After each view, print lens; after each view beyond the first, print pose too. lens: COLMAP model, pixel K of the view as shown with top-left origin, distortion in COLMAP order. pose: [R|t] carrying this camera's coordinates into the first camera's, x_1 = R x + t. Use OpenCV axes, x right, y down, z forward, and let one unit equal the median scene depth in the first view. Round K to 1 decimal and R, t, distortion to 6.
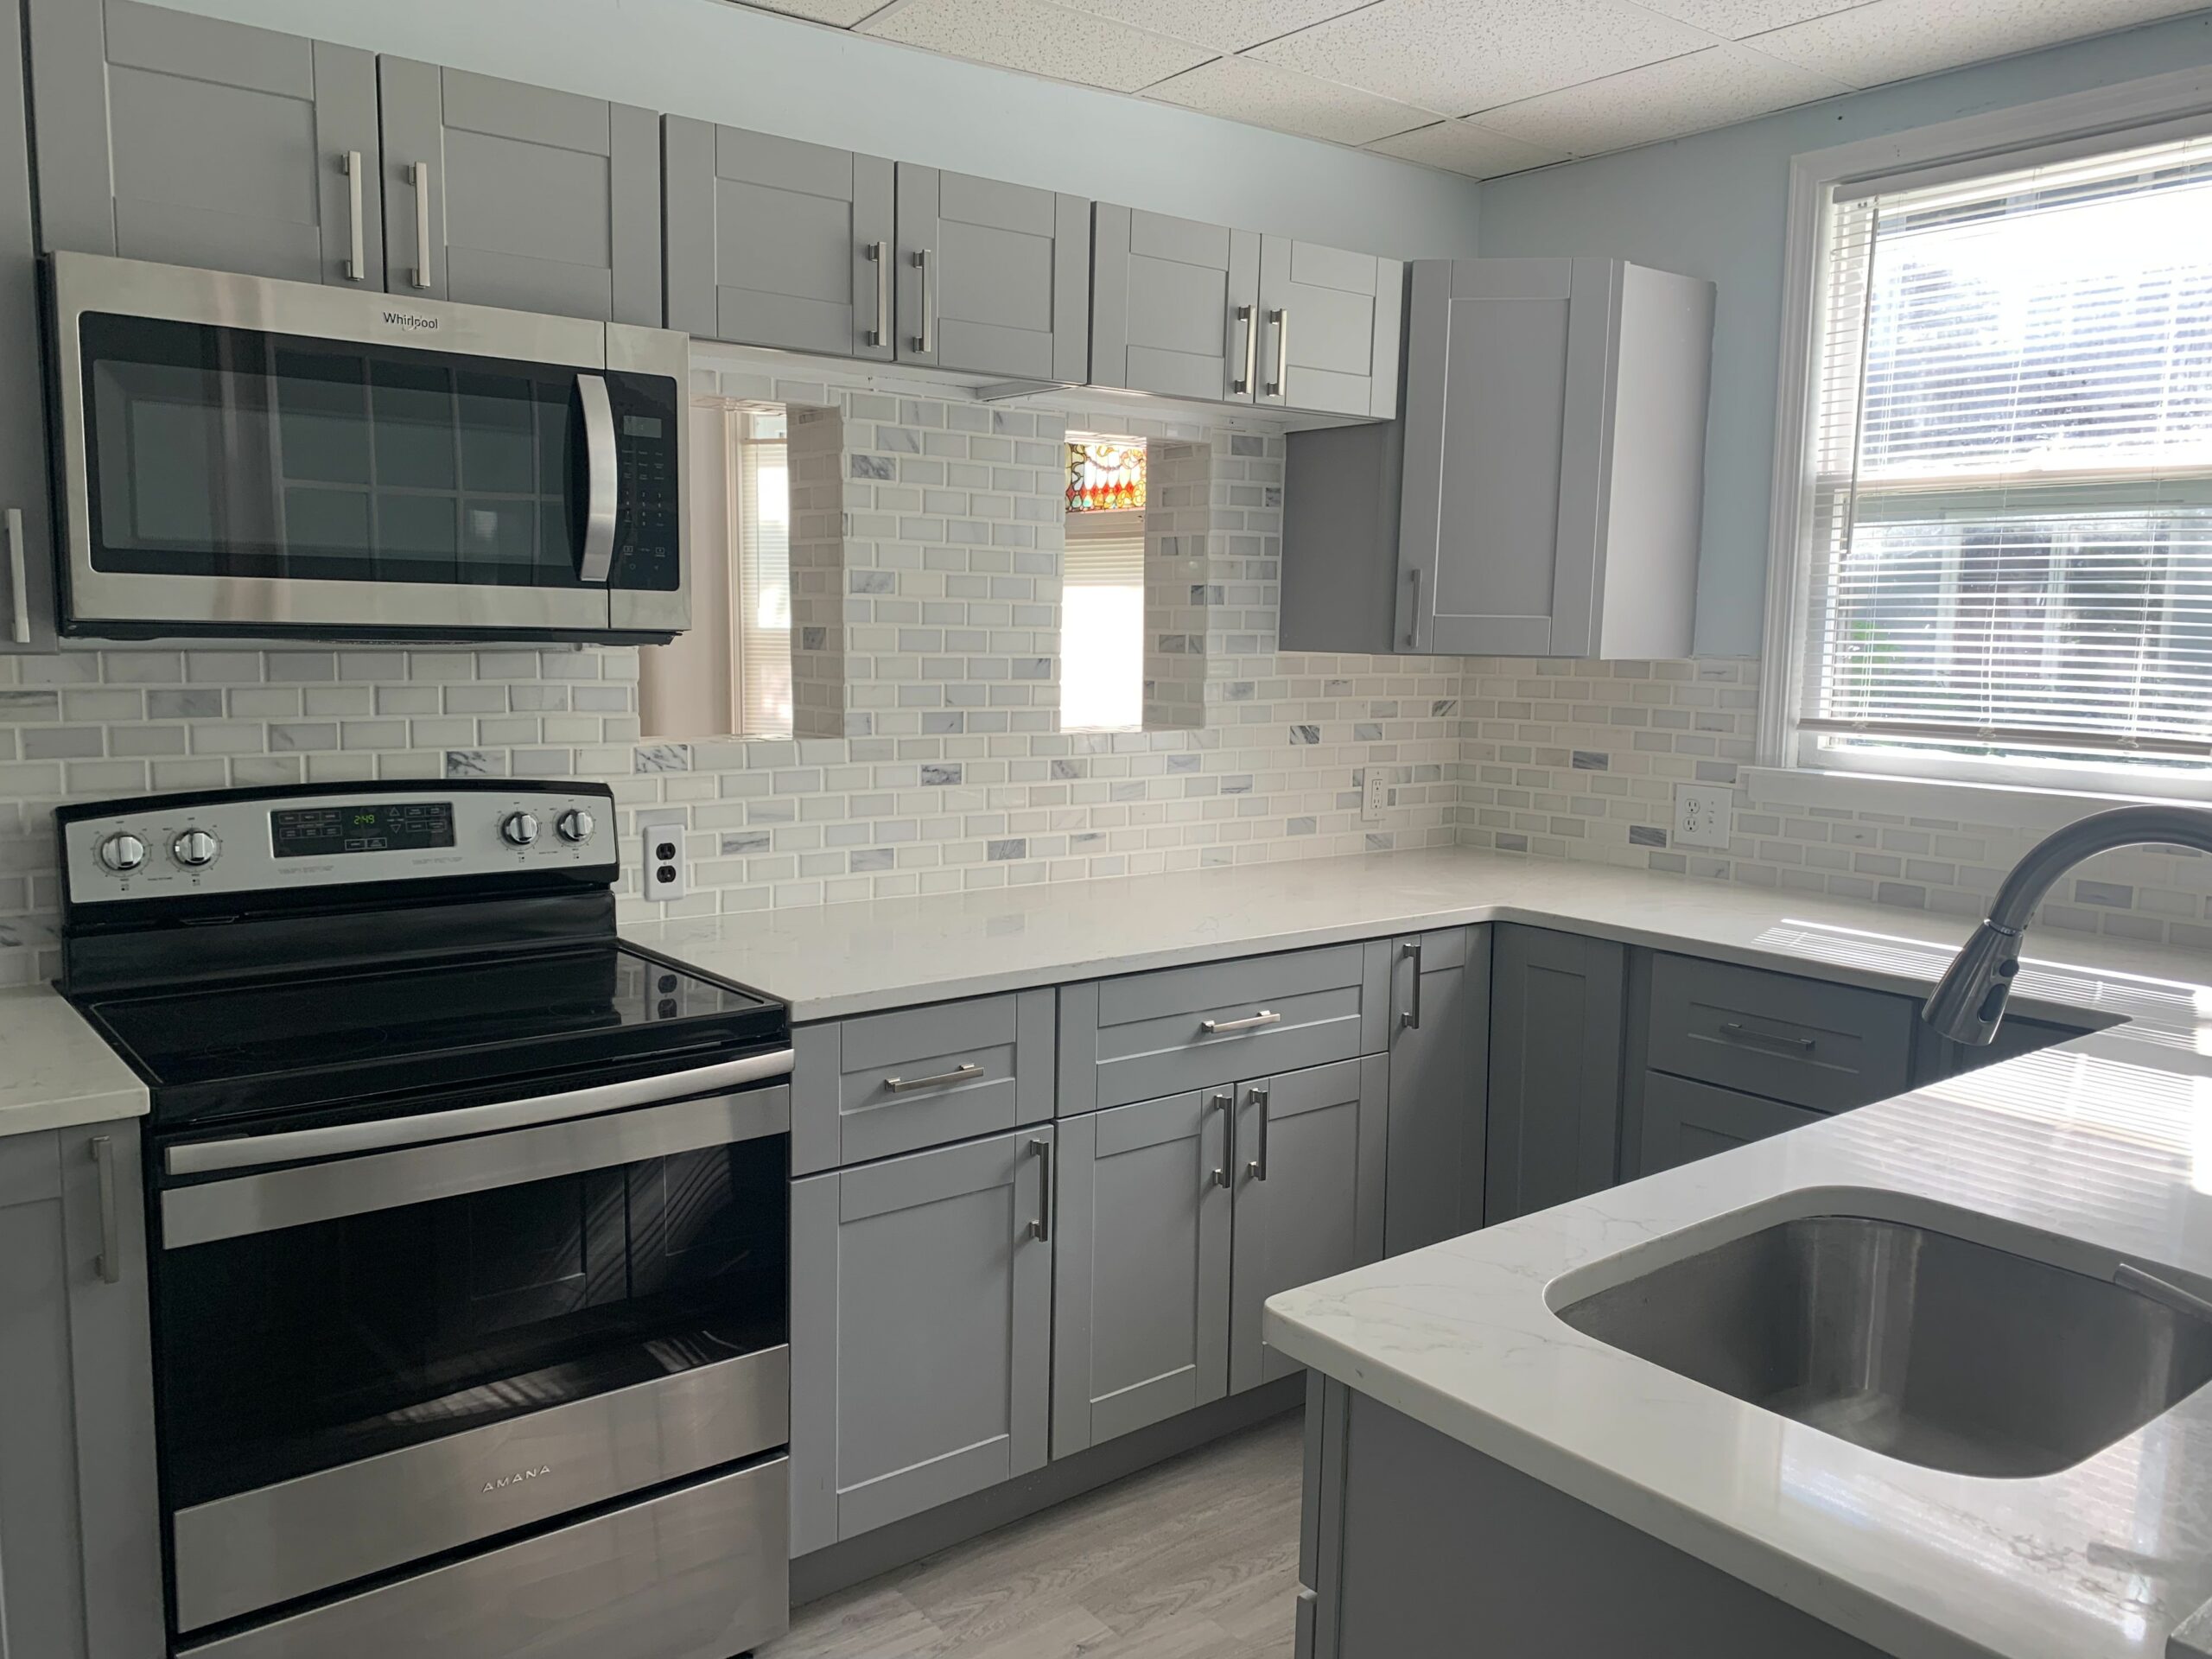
lens RADIAL K [[1670.8, 0, 1096.1], [0, 1670.8, 830.3], [0, 0, 1]] dist [0.055017, -0.063085]
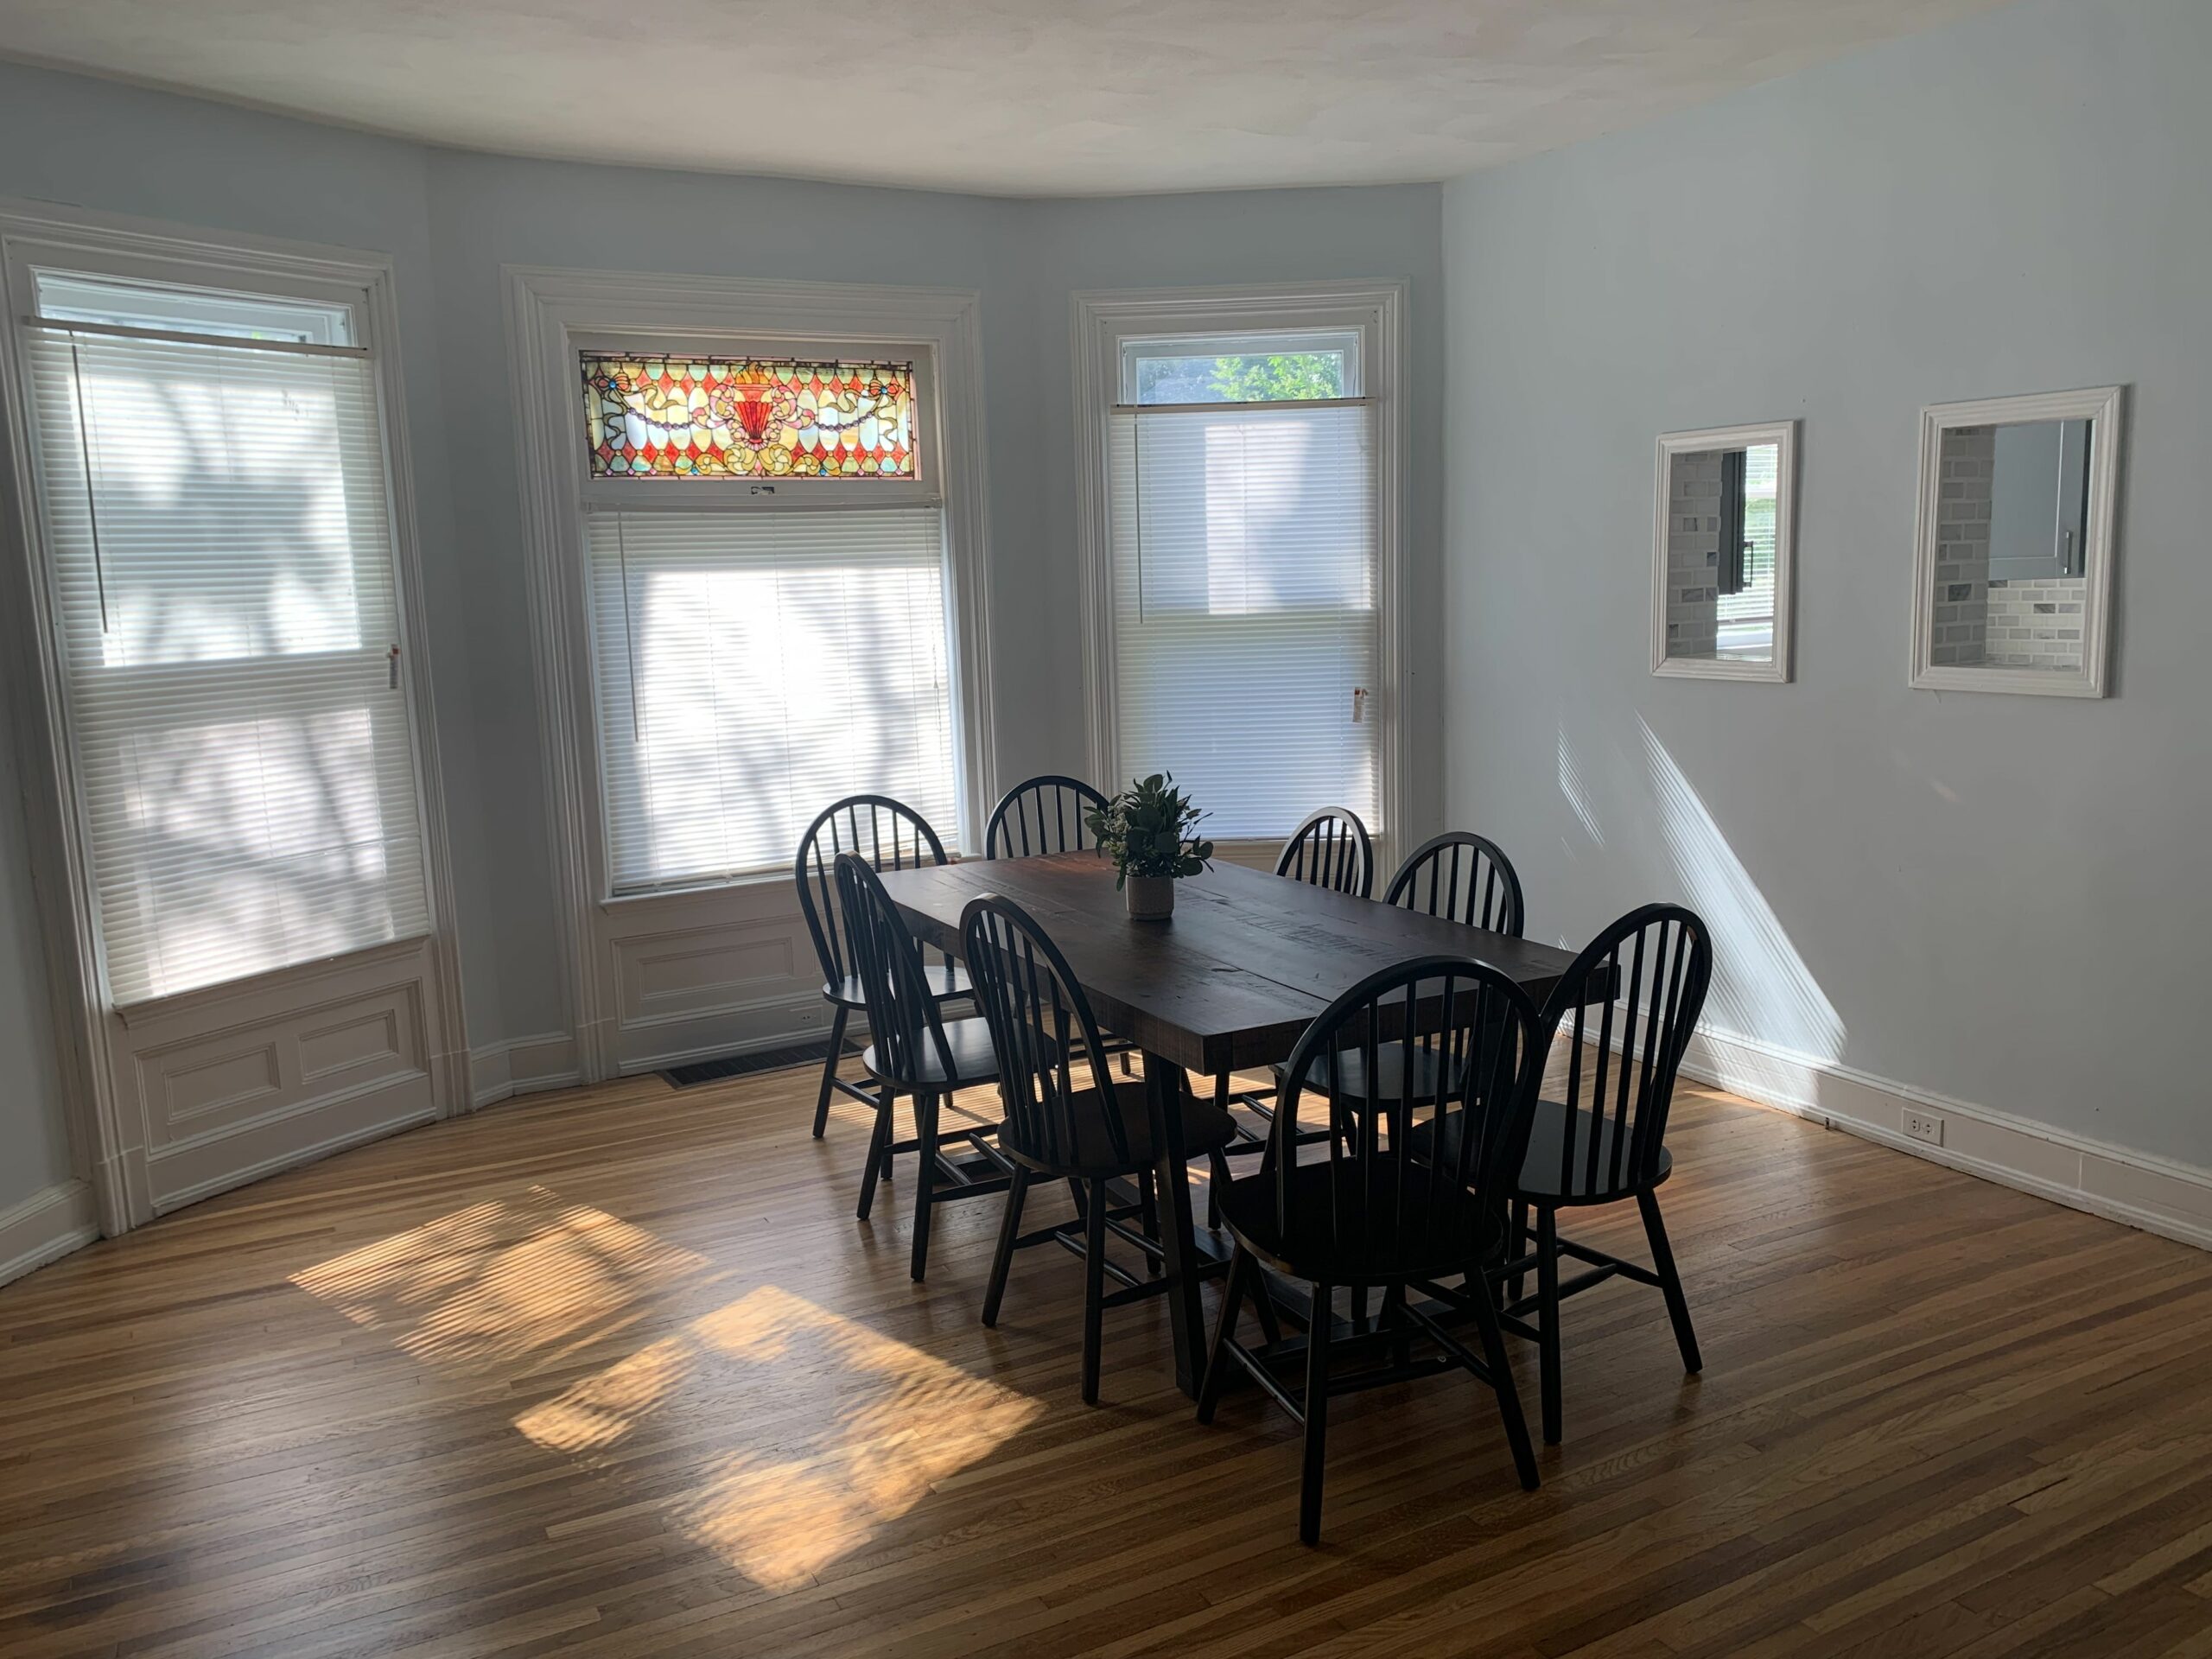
lens RADIAL K [[1670.8, 0, 1113.1], [0, 1670.8, 818.8], [0, 0, 1]] dist [0.055017, -0.063085]
pose [[0.171157, -0.170624, 0.970357, -1.415657], [0.161249, 0.976461, 0.143256, -0.206476], [-0.971959, 0.131950, 0.194641, 1.209971]]
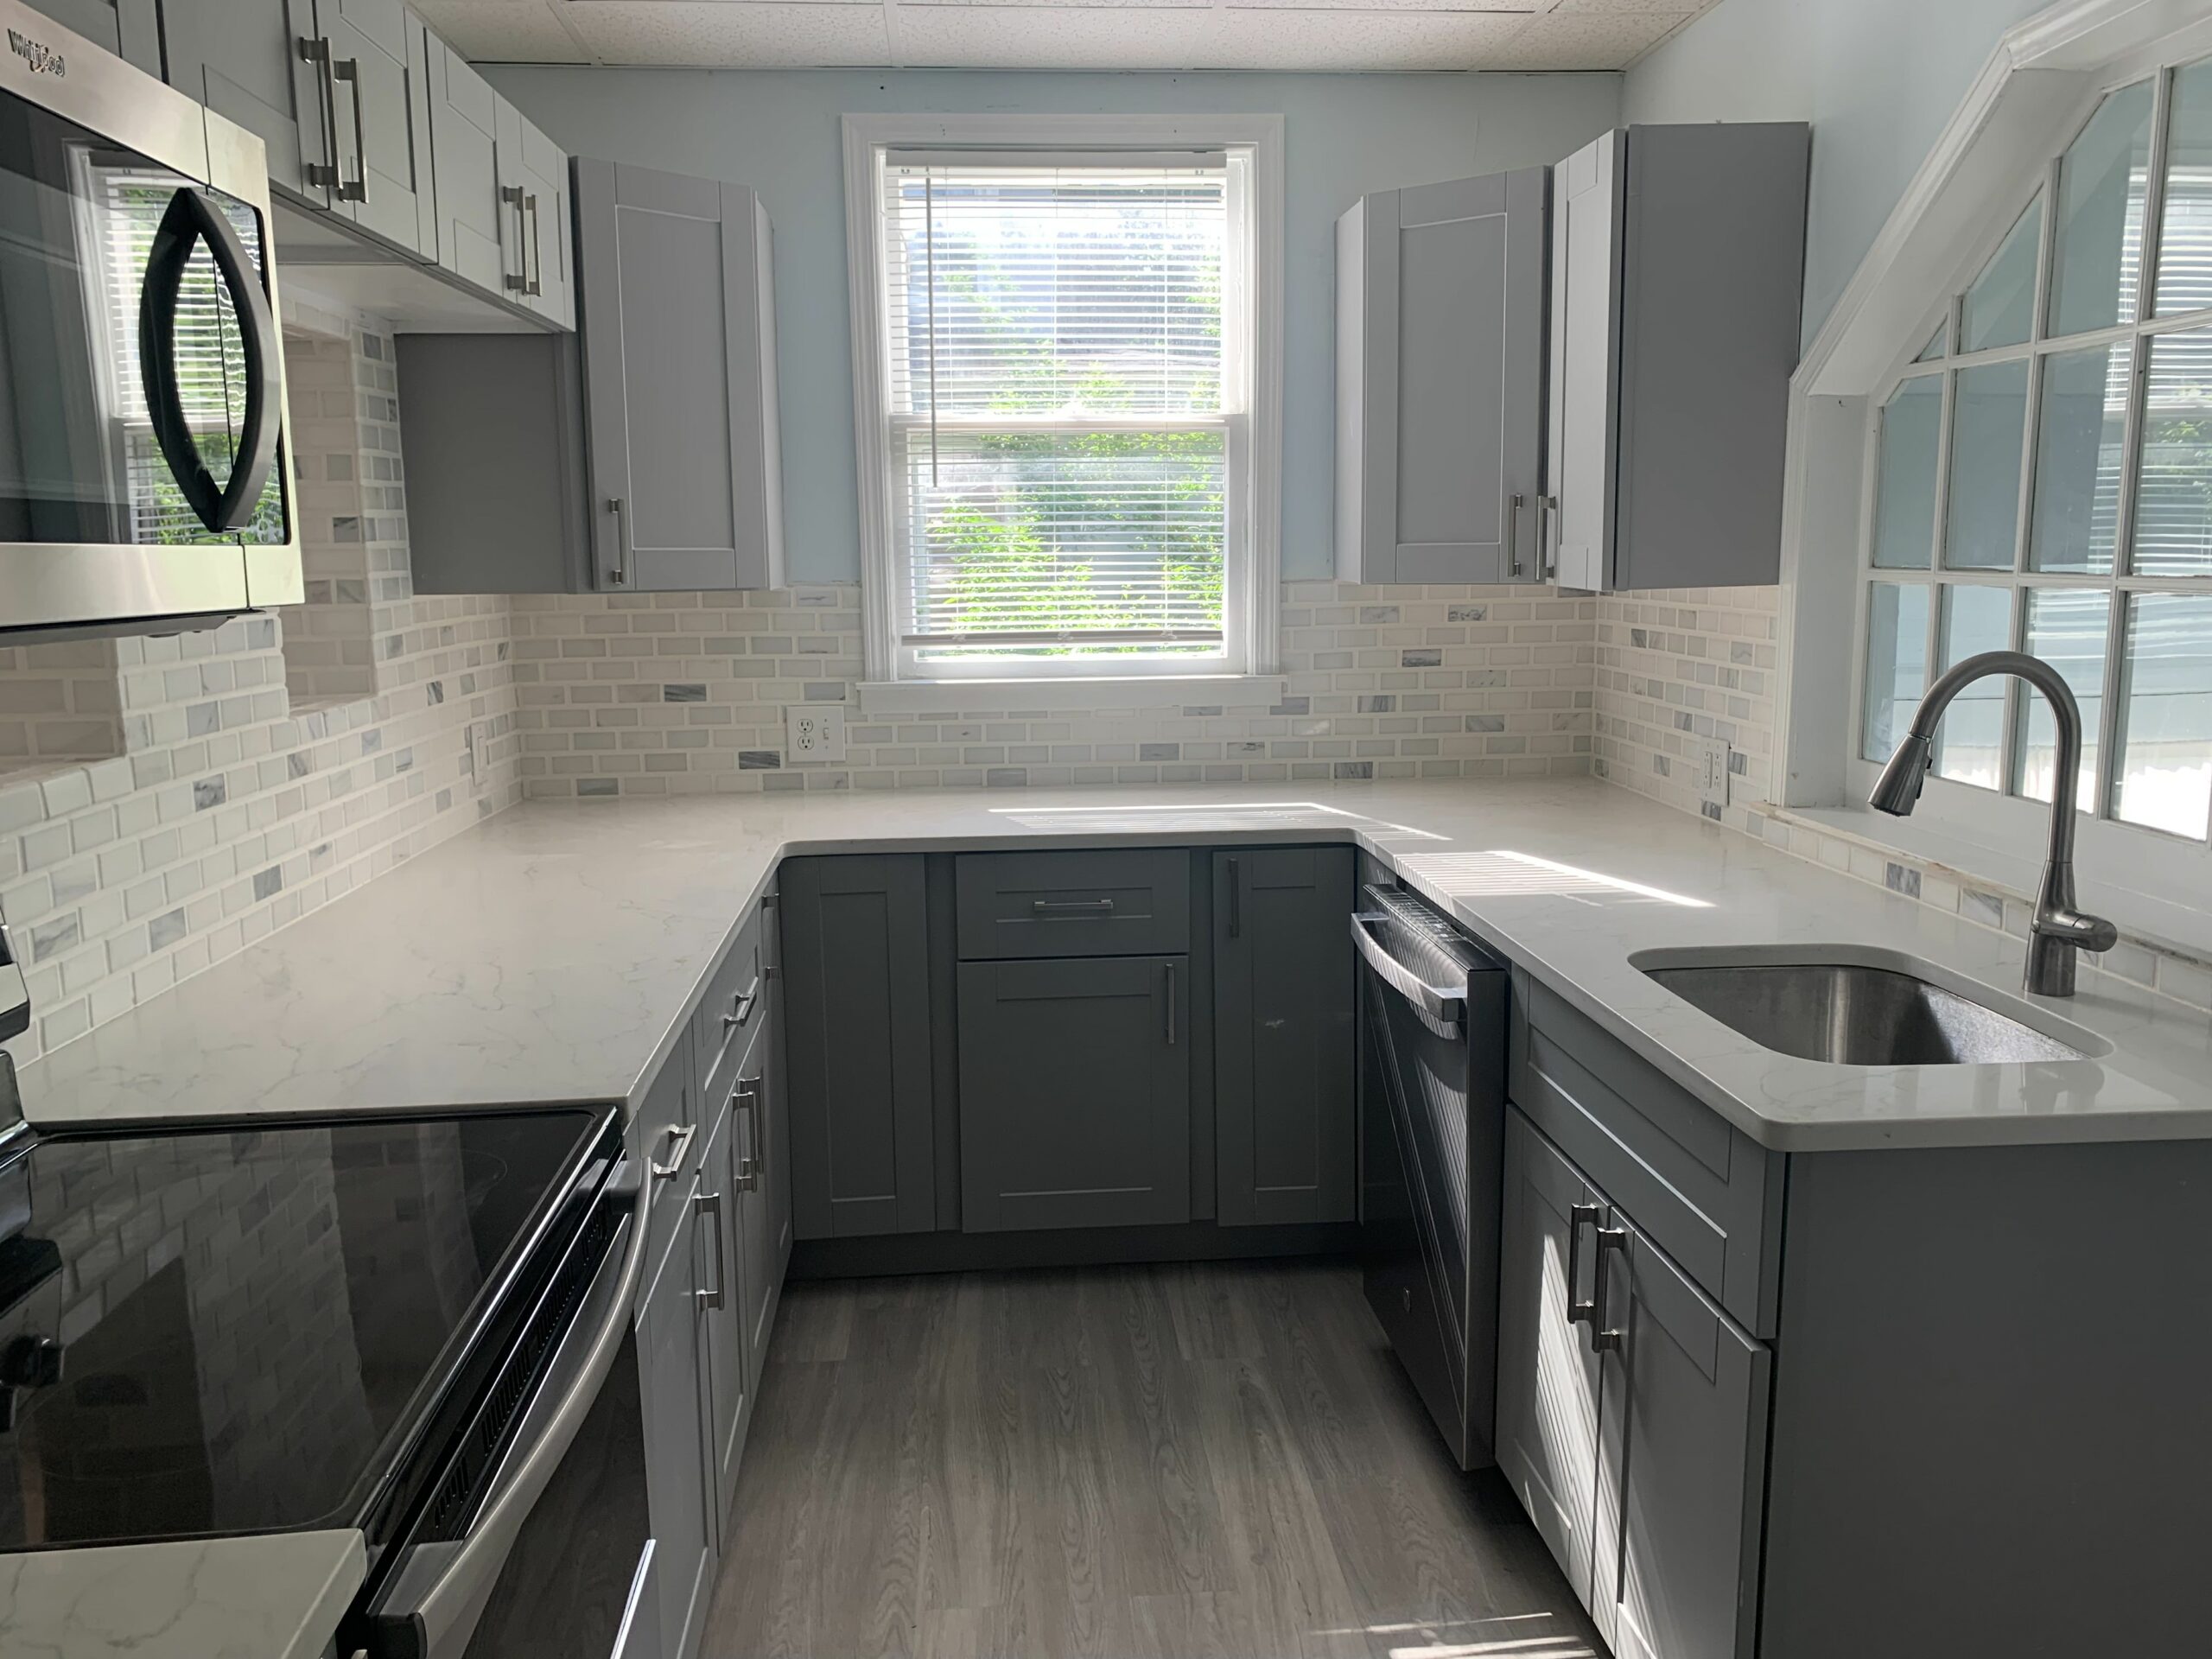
lens RADIAL K [[1670.8, 0, 1093.7], [0, 1670.8, 835.7], [0, 0, 1]] dist [0.055017, -0.063085]
pose [[0.561747, -0.165231, 0.810641, -0.419501], [0.122839, 0.985650, 0.115779, -0.046901], [-0.818138, 0.034540, 0.573983, 0.254627]]
